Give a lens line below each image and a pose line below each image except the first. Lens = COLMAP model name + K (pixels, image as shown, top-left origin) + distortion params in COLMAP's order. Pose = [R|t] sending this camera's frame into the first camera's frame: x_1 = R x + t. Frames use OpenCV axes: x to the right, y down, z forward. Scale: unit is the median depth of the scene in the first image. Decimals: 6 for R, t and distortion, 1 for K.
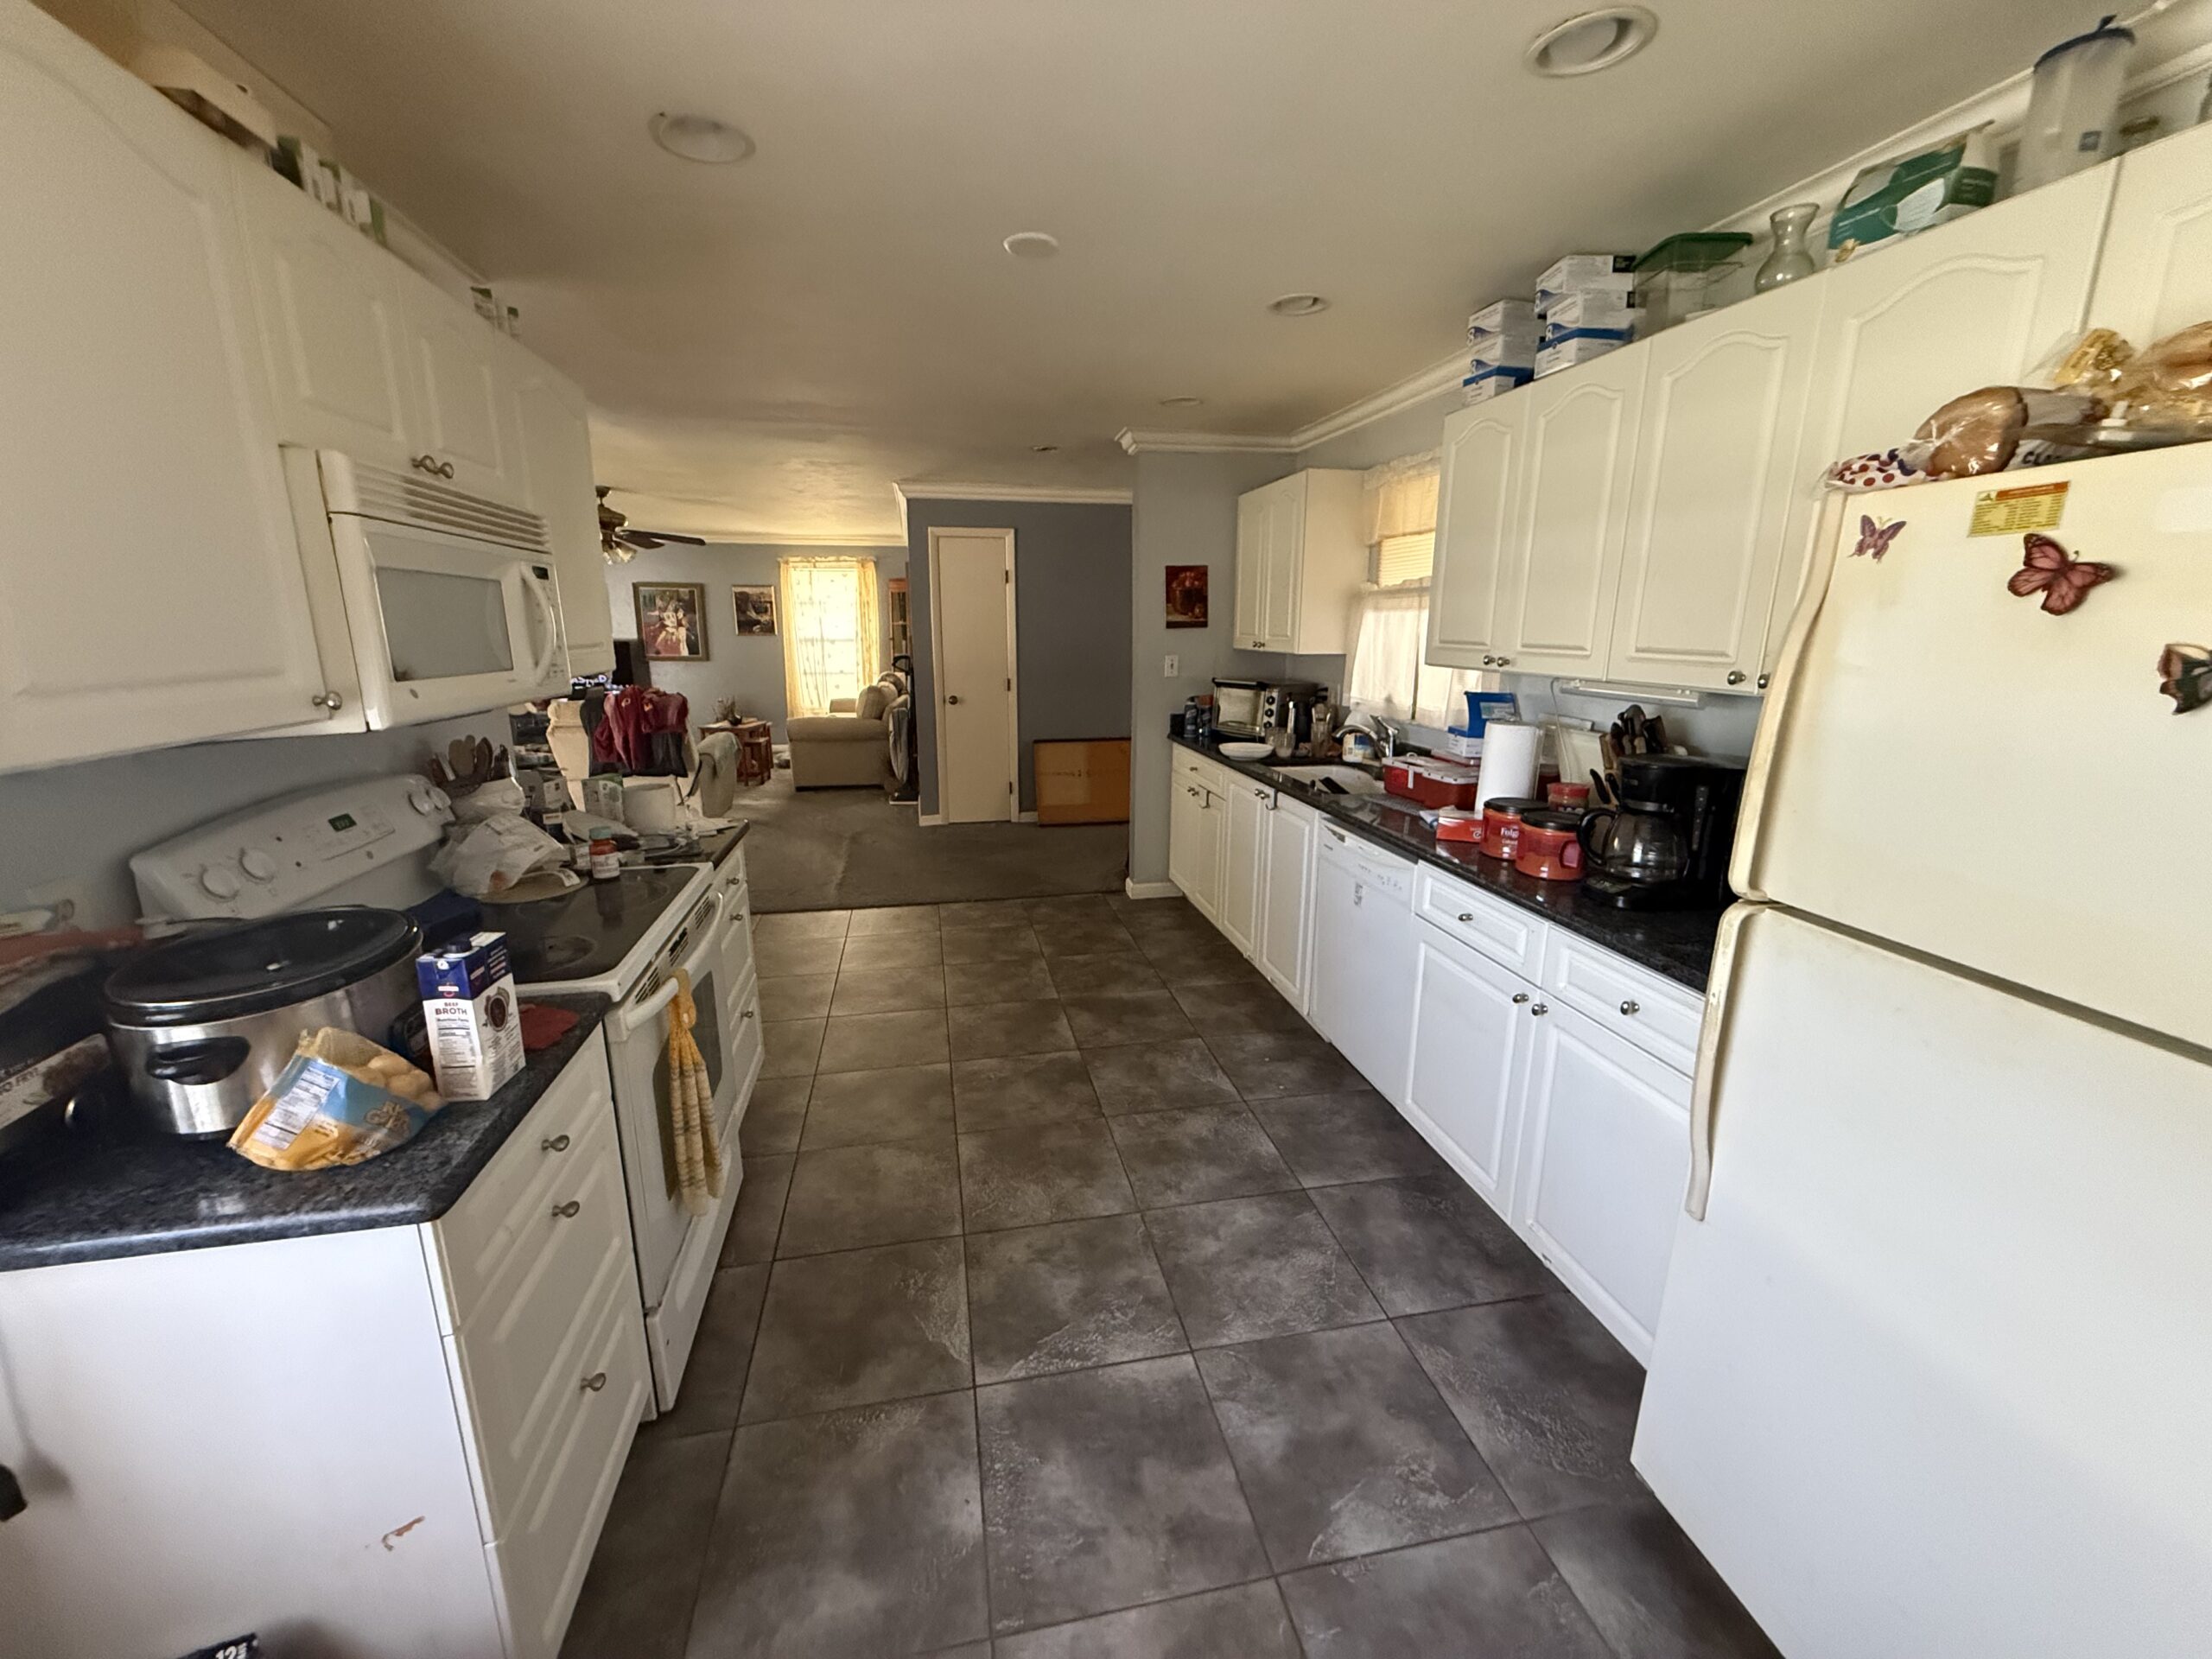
lens RADIAL K [[888.5, 0, 1106.4], [0, 888.5, 833.5], [0, 0, 1]] dist [-0.000800, -0.000475]
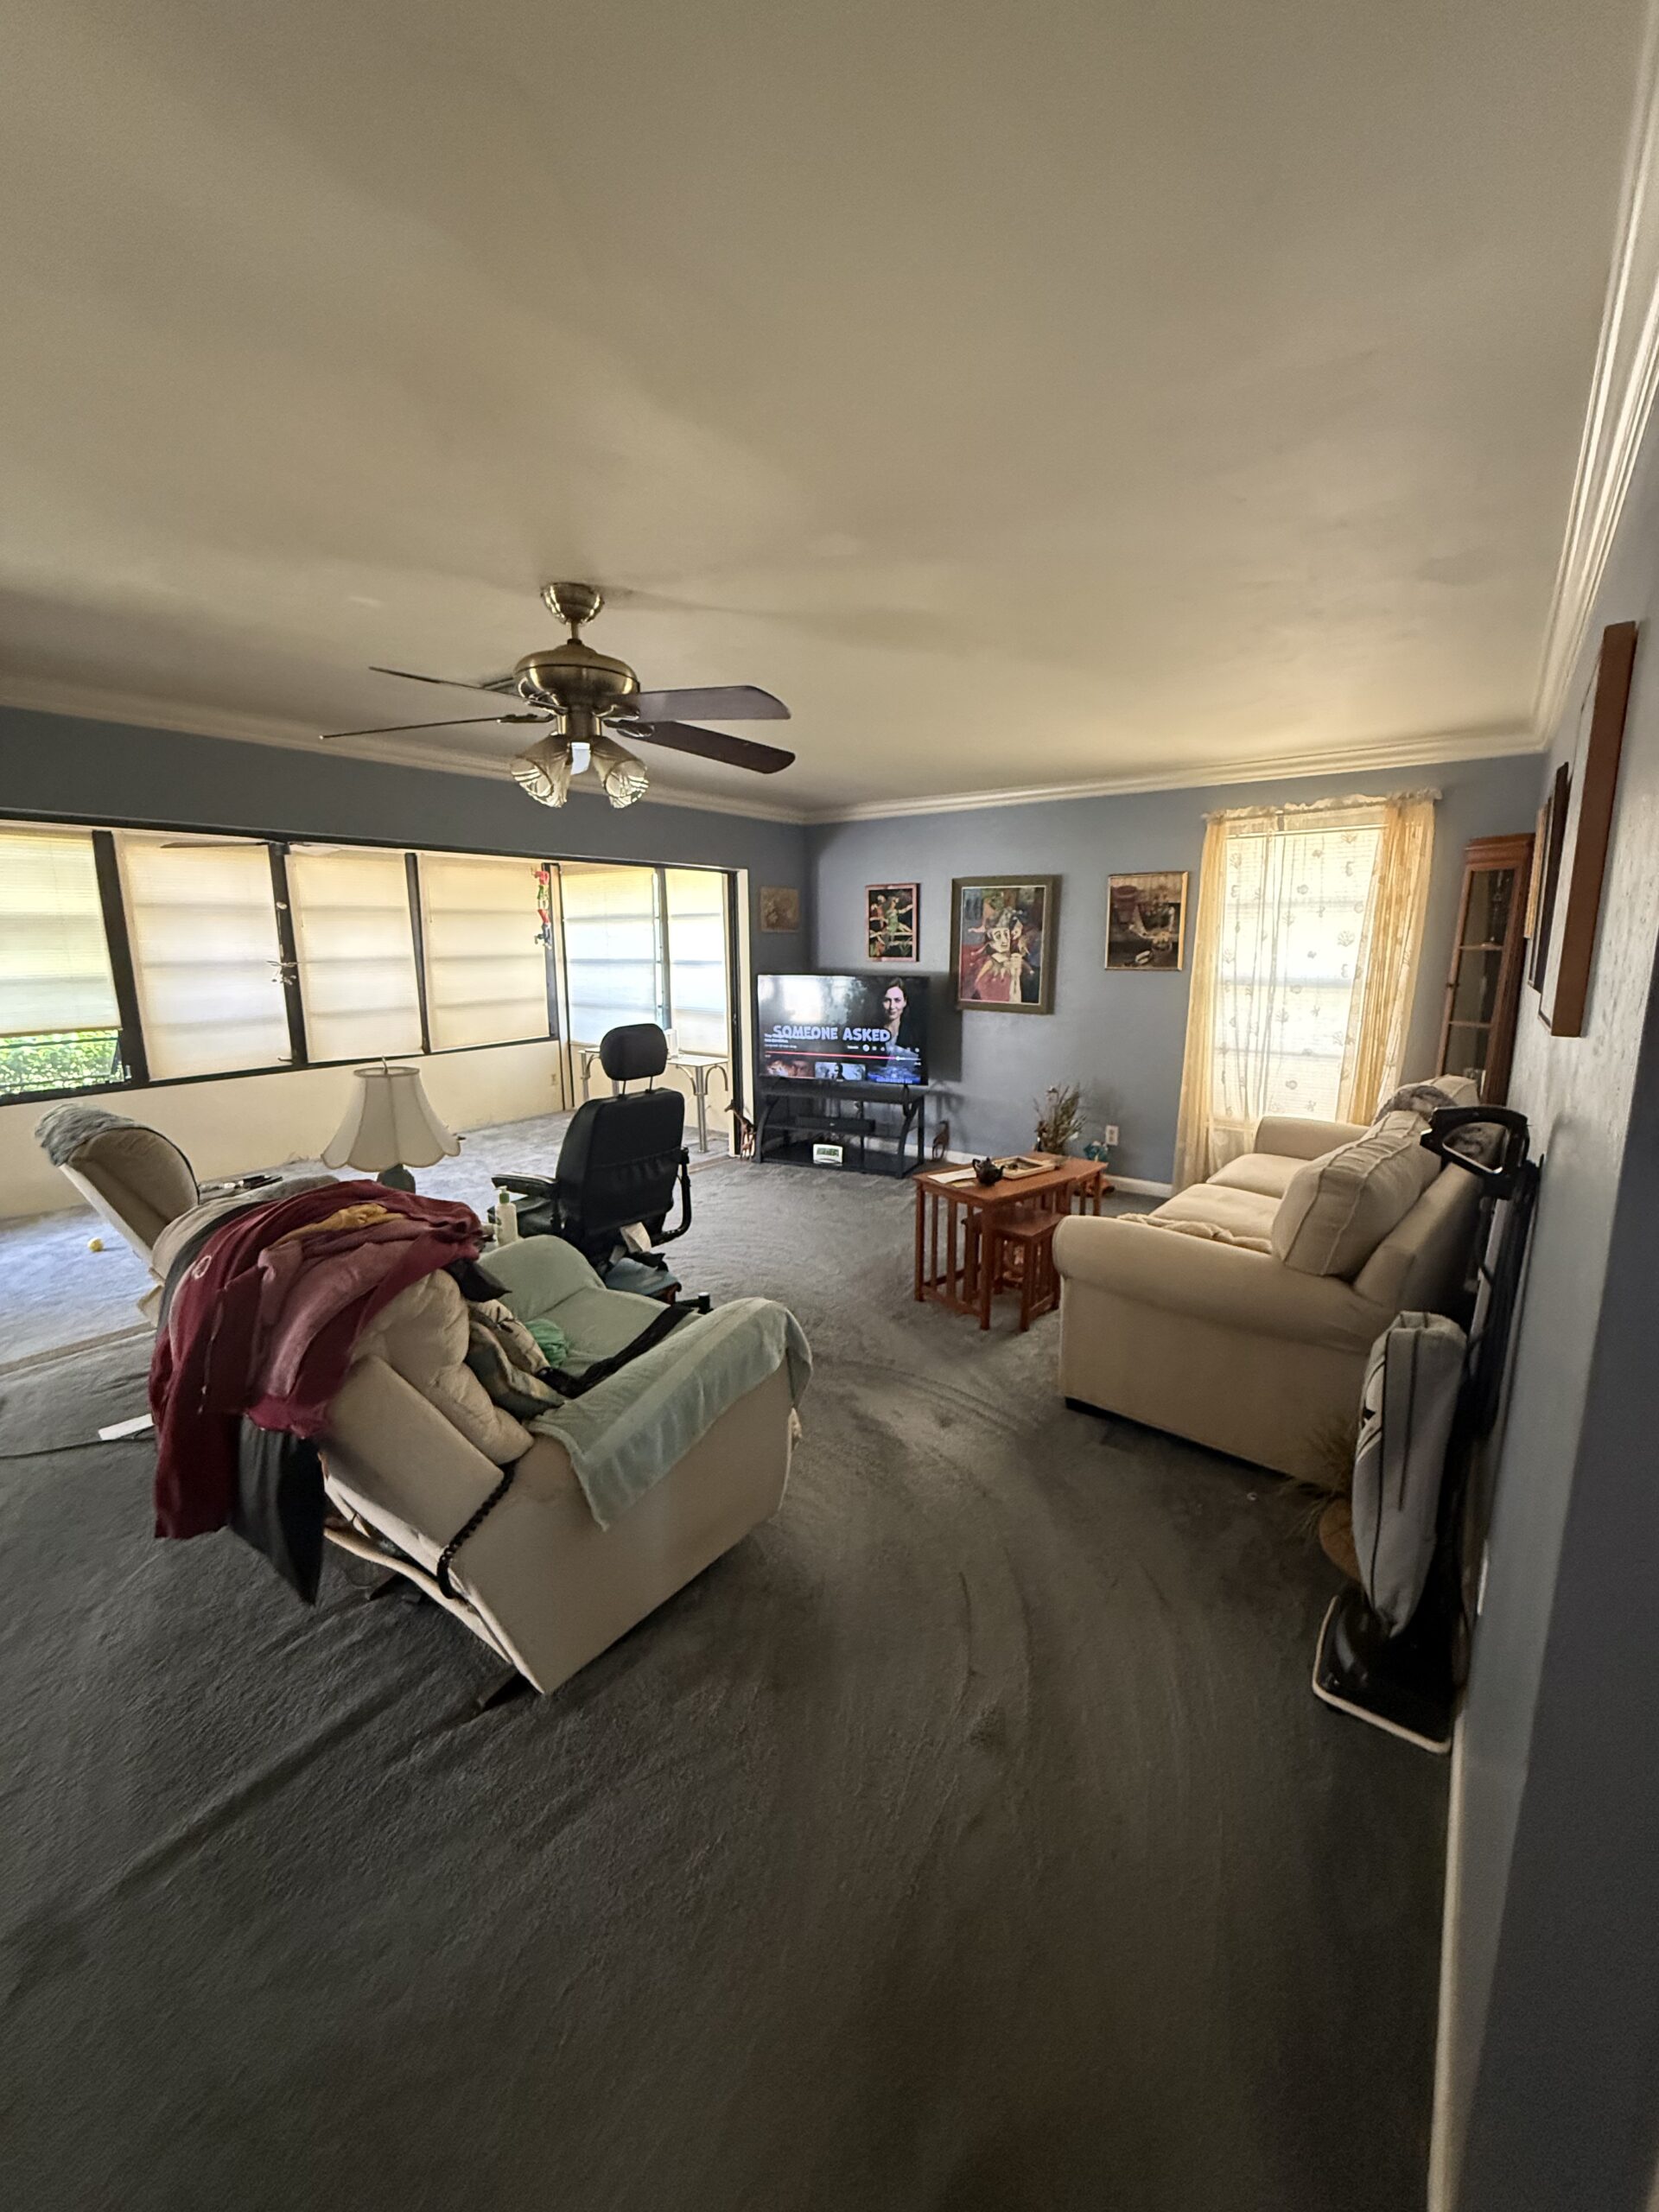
lens RADIAL K [[888.5, 0, 835.8], [0, 888.5, 1099.8], [0, 0, 1]] dist [-0.000800, -0.000475]
pose [[0.668102, 0.130131, -0.732602, -0.128776], [-0.166930, 0.985704, 0.022857, -0.134167], [0.725103, 0.107023, 0.680274, 0.542156]]
